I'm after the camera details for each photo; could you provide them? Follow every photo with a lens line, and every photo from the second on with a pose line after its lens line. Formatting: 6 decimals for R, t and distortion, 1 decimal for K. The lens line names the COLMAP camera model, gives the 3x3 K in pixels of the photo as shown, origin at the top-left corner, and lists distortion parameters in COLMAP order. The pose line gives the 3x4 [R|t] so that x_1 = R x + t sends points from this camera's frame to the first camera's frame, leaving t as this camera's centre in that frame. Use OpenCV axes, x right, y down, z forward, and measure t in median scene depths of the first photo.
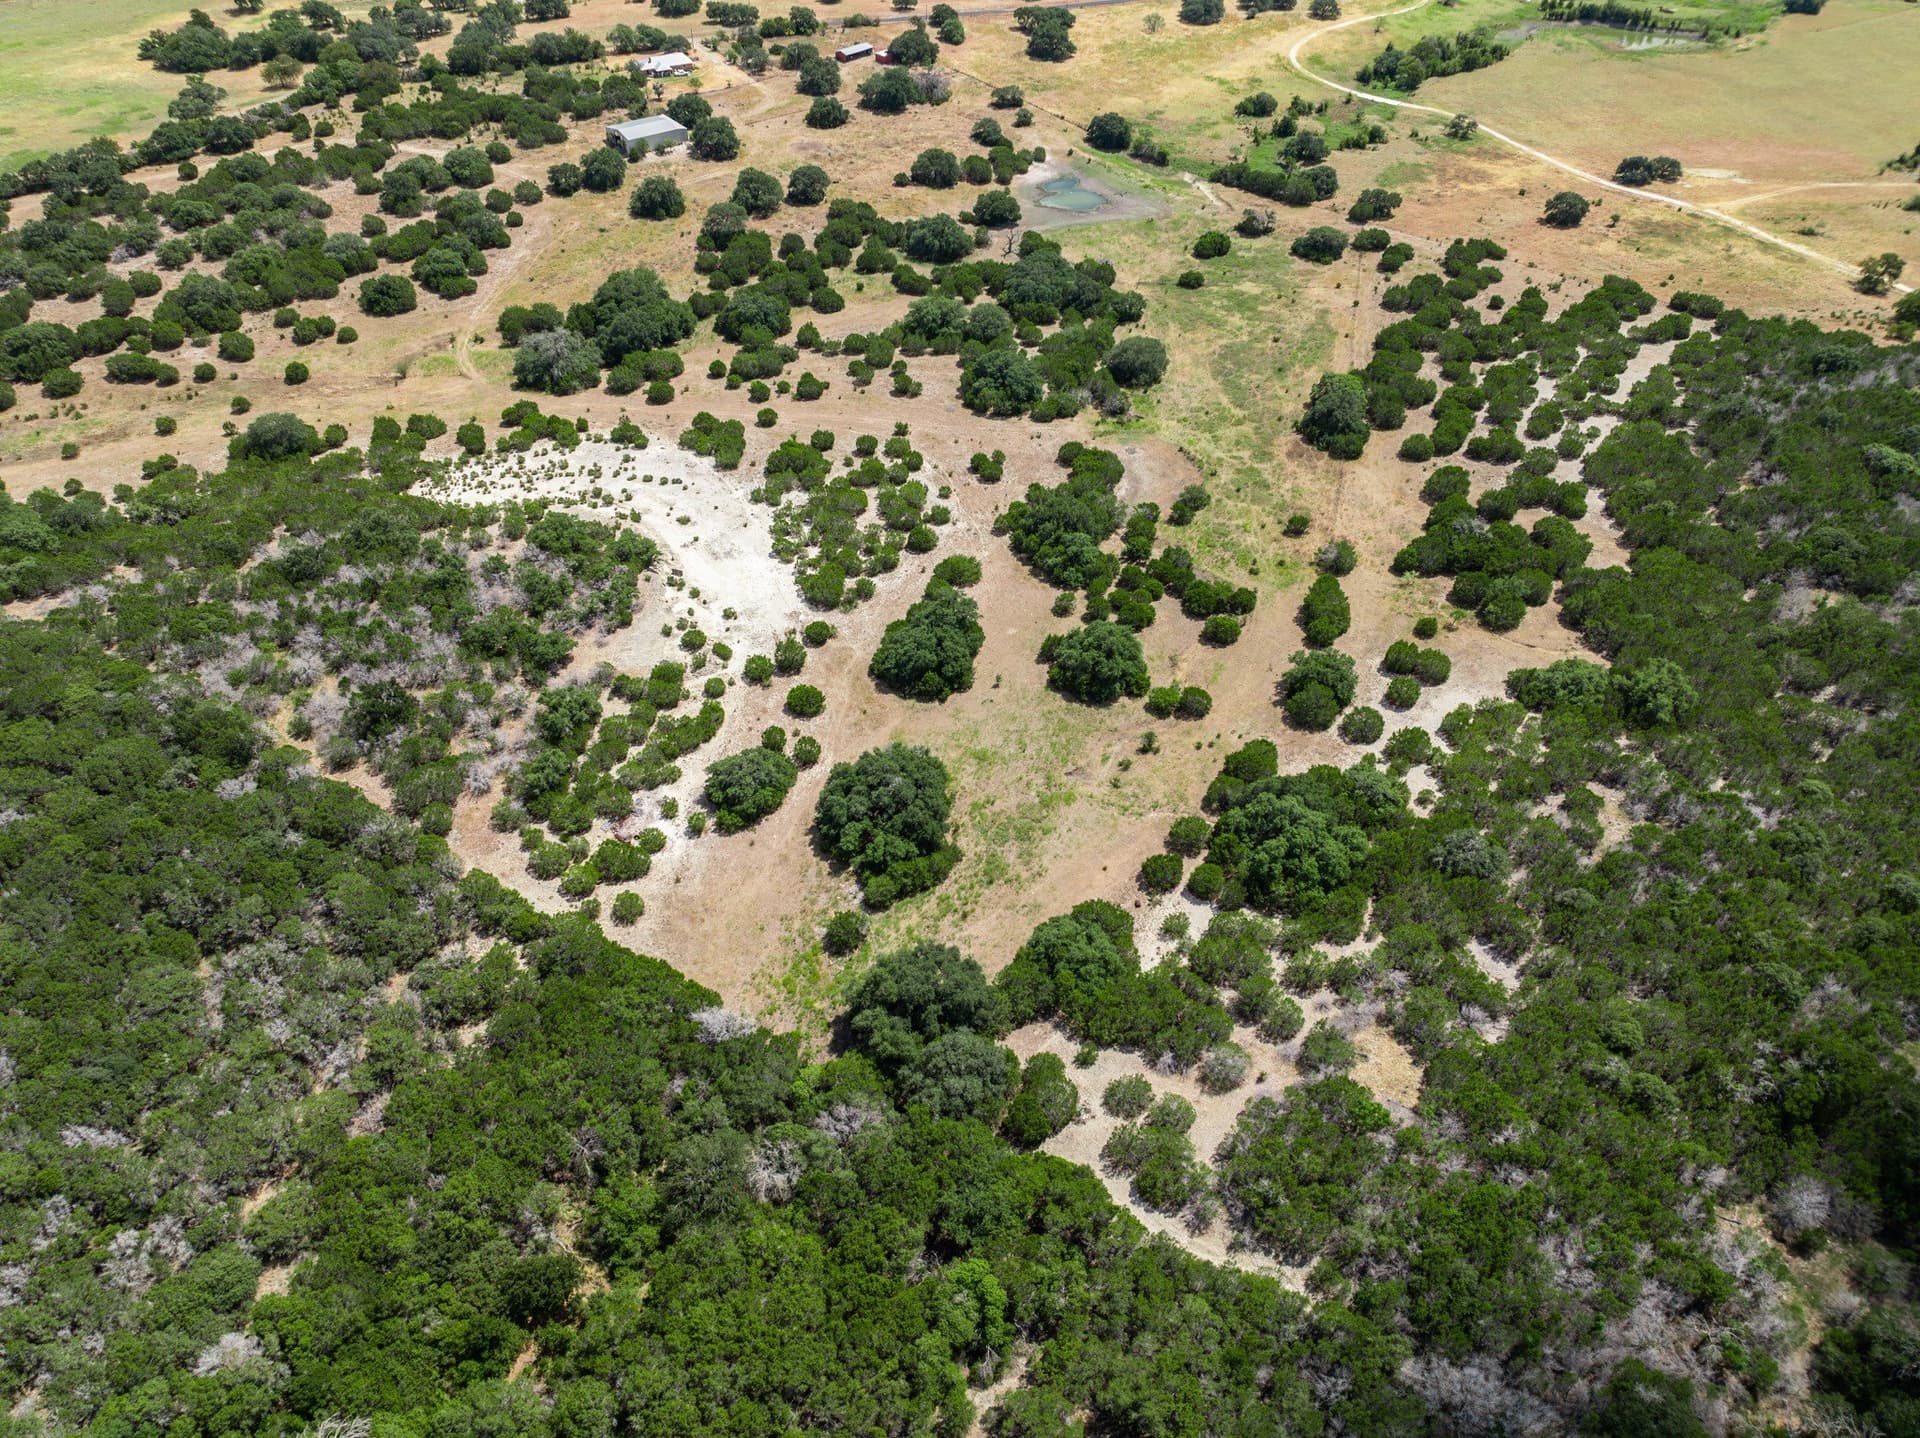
lens RADIAL K [[1349.3, 0, 961.4], [0, 1349.3, 723.1], [0, 0, 1]] dist [-0.034365, 0.021759]
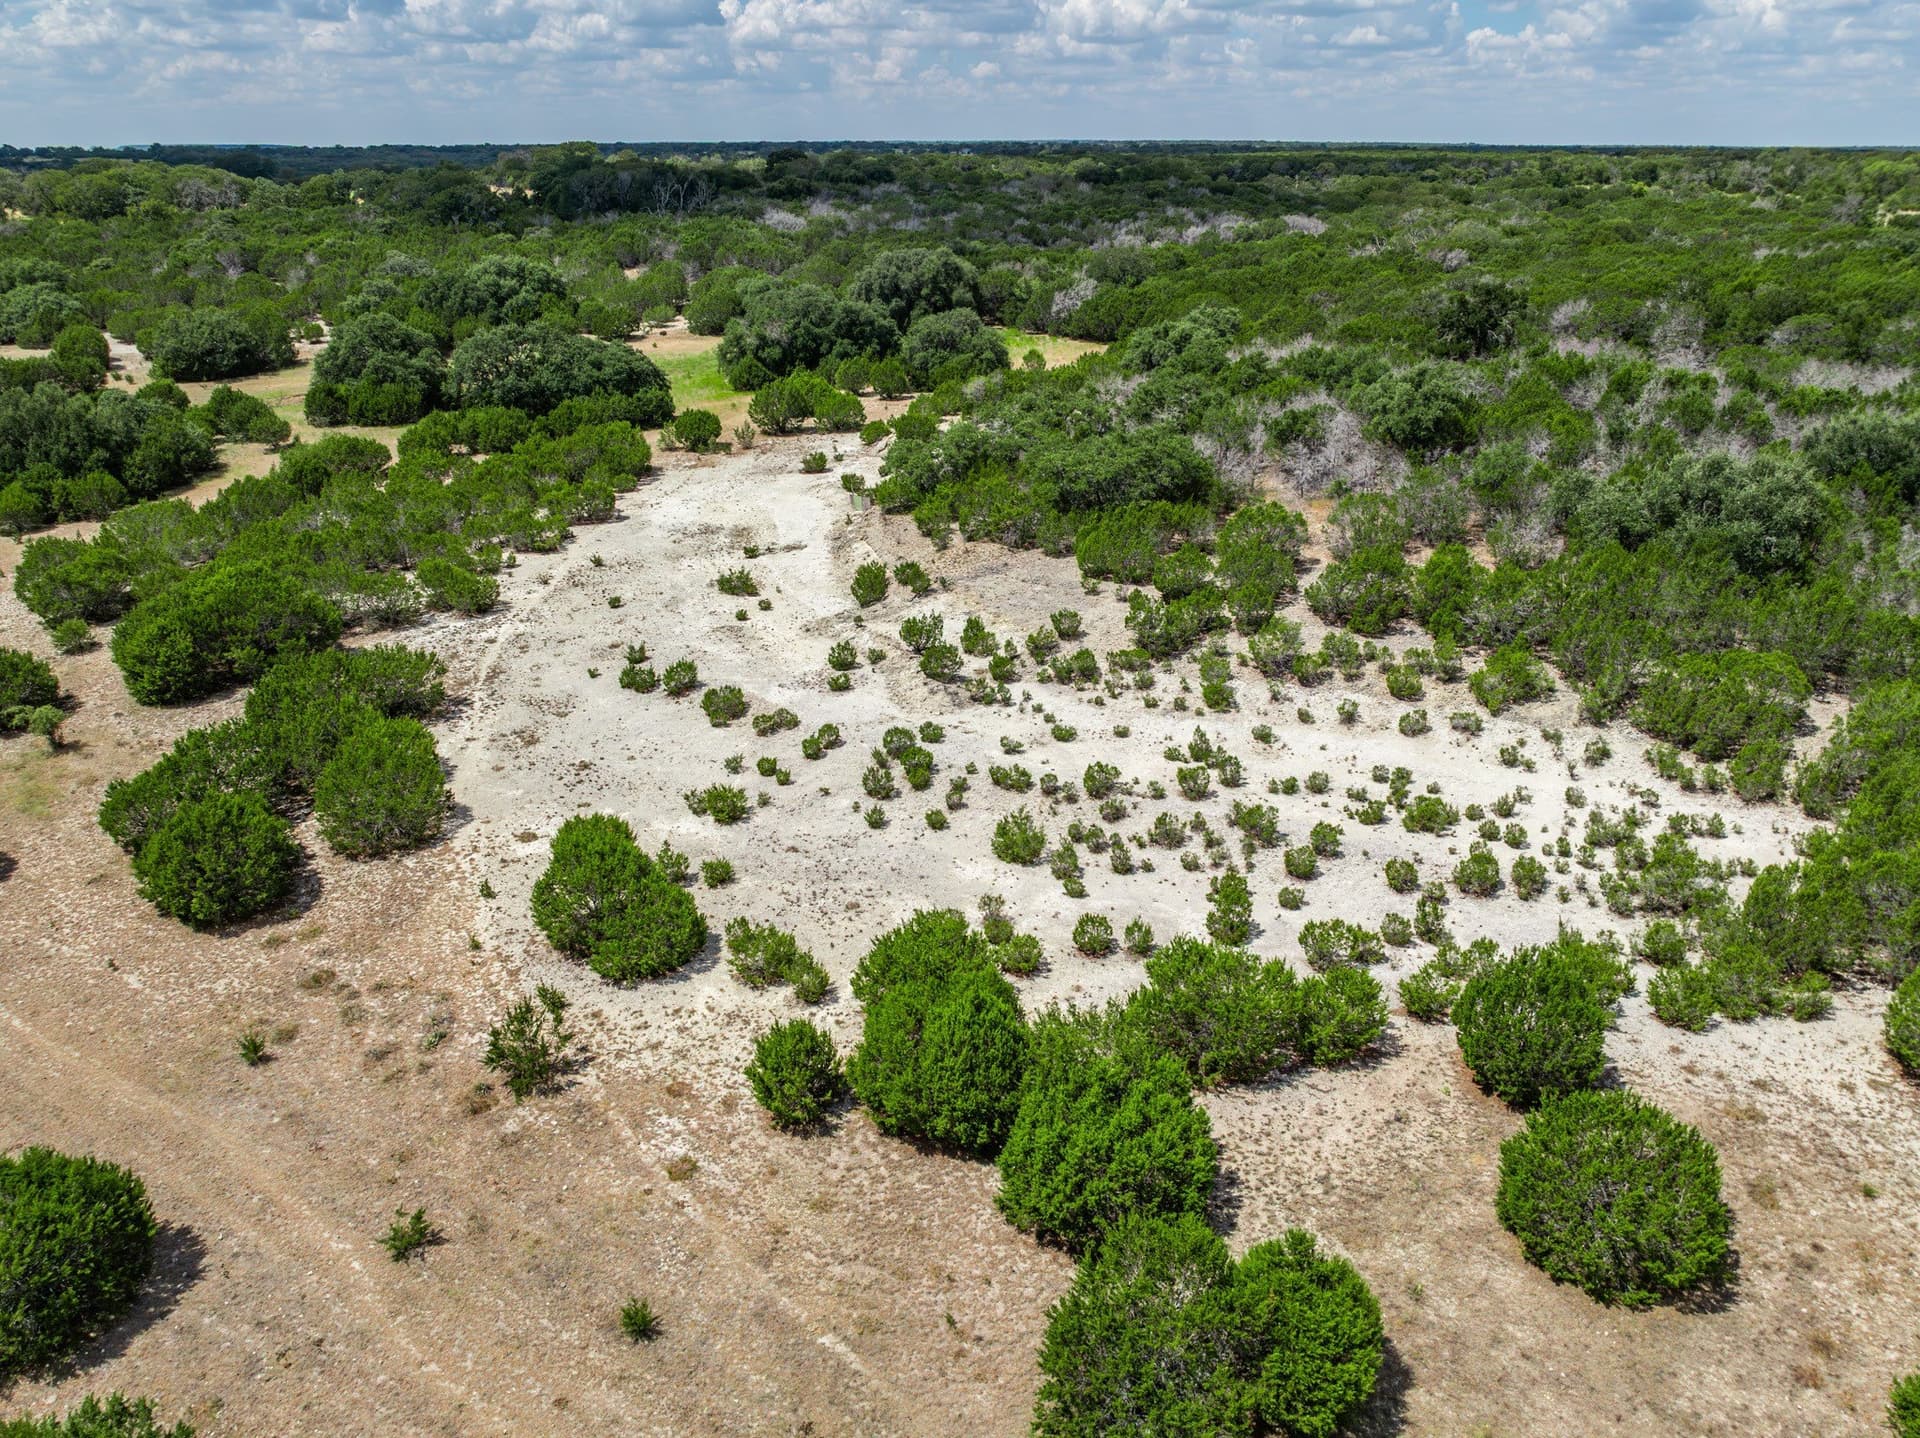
lens RADIAL K [[1349.3, 0, 967.4], [0, 1349.3, 713.0], [0, 0, 1]] dist [-0.034365, 0.021759]
pose [[-0.901217, -0.175559, 0.396215, -0.363226], [0.289616, 0.436141, 0.852000, -0.369860], [-0.322382, 0.882587, -0.342213, 1.051336]]
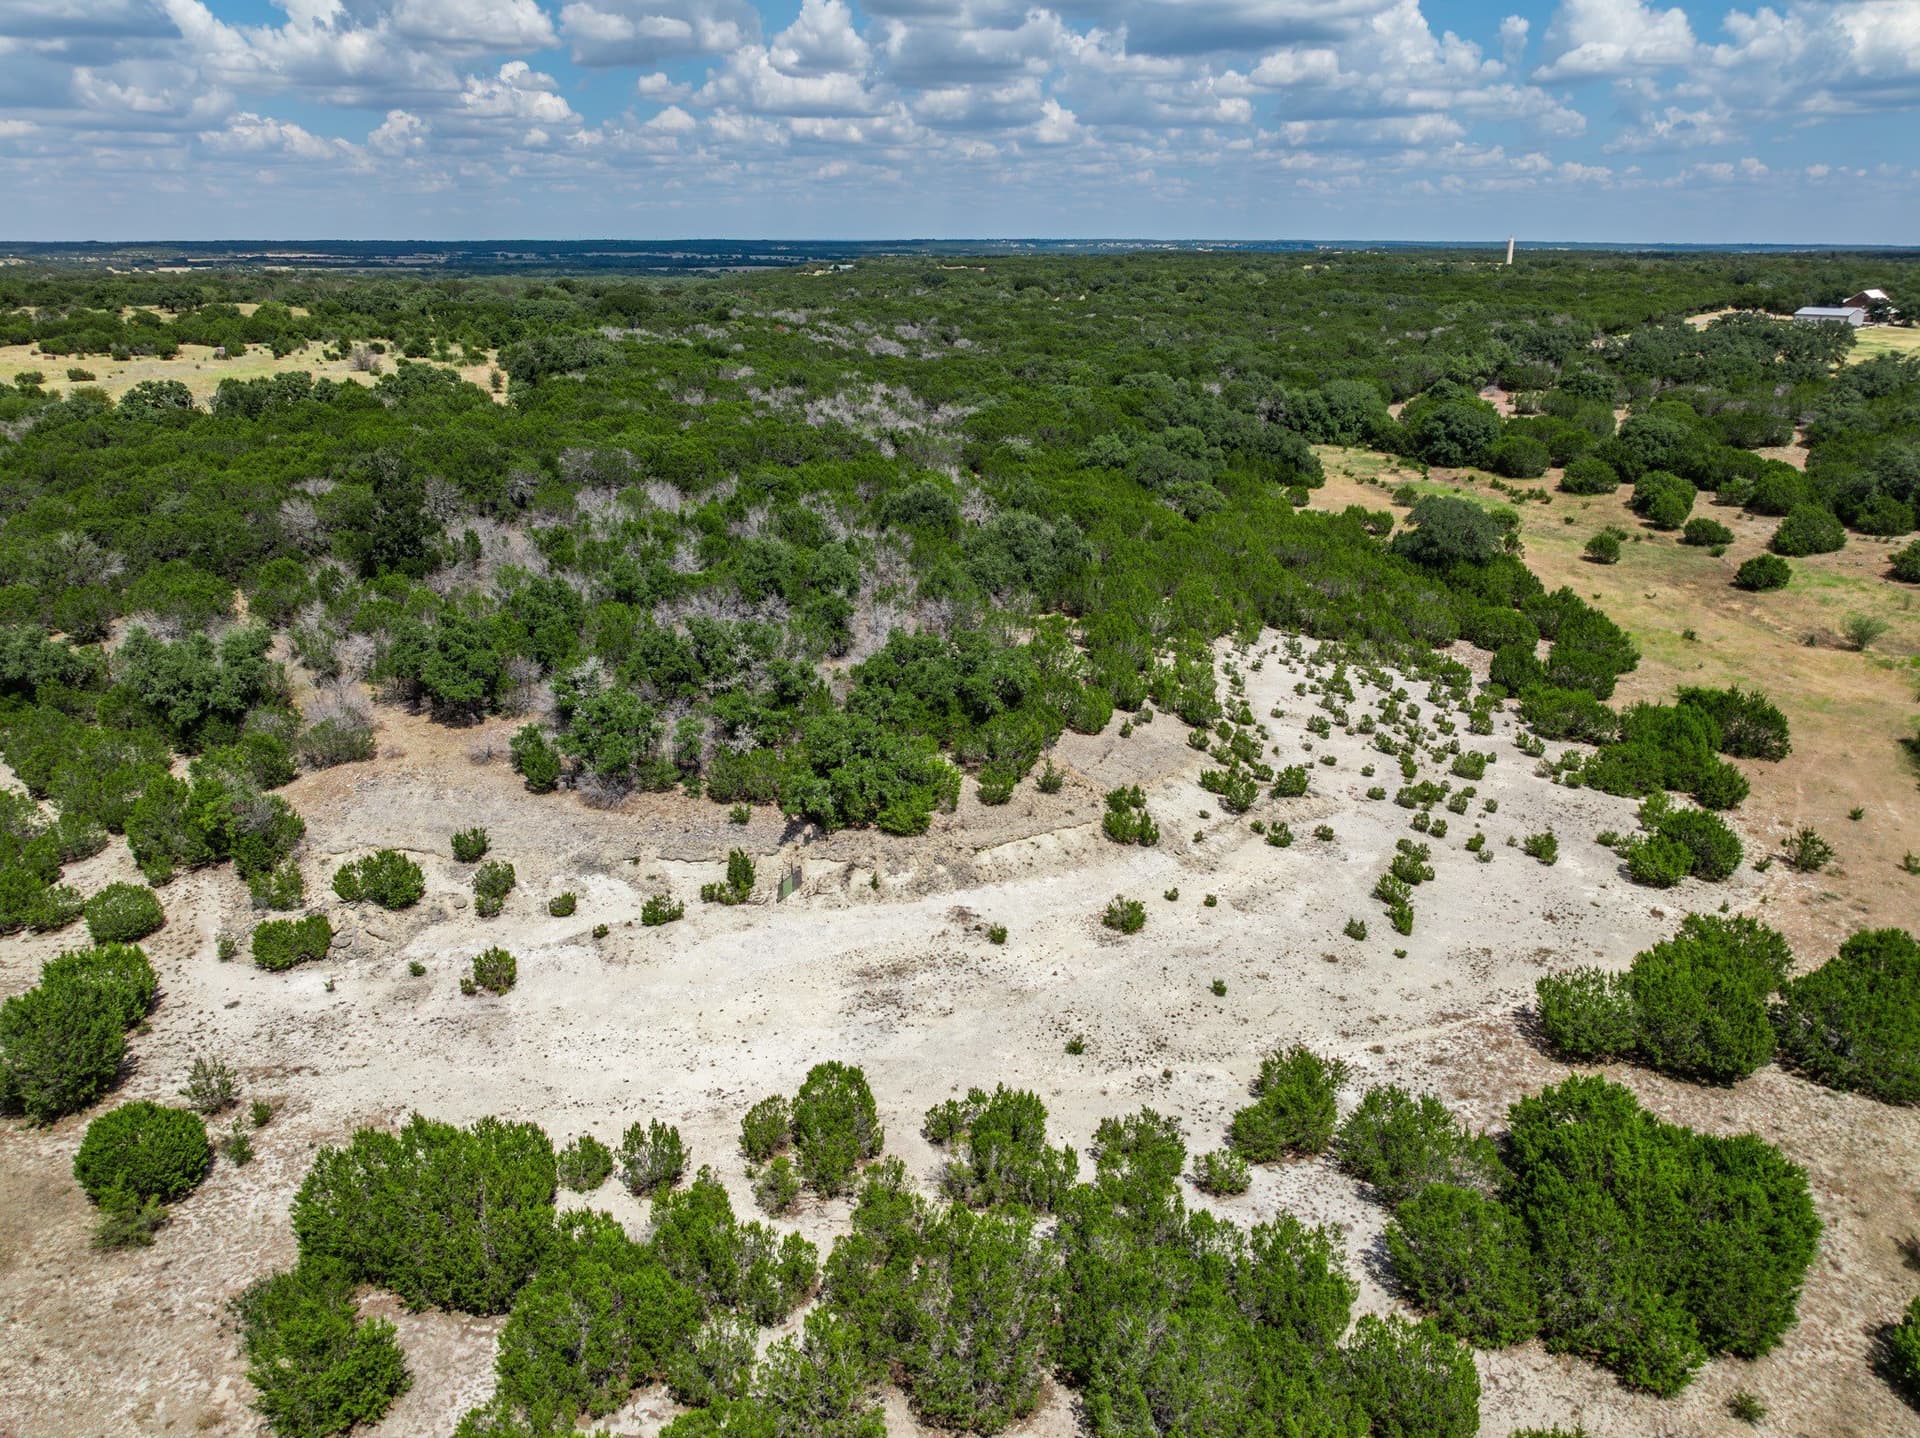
lens RADIAL K [[1349.3, 0, 960.7], [0, 1349.3, 710.2], [0, 0, 1]] dist [-0.034365, 0.021759]
pose [[-0.209944, 0.321431, -0.923366, 0.038523], [-0.658825, 0.651295, 0.376517, -0.243932], [0.722408, 0.687384, 0.075031, 0.870366]]
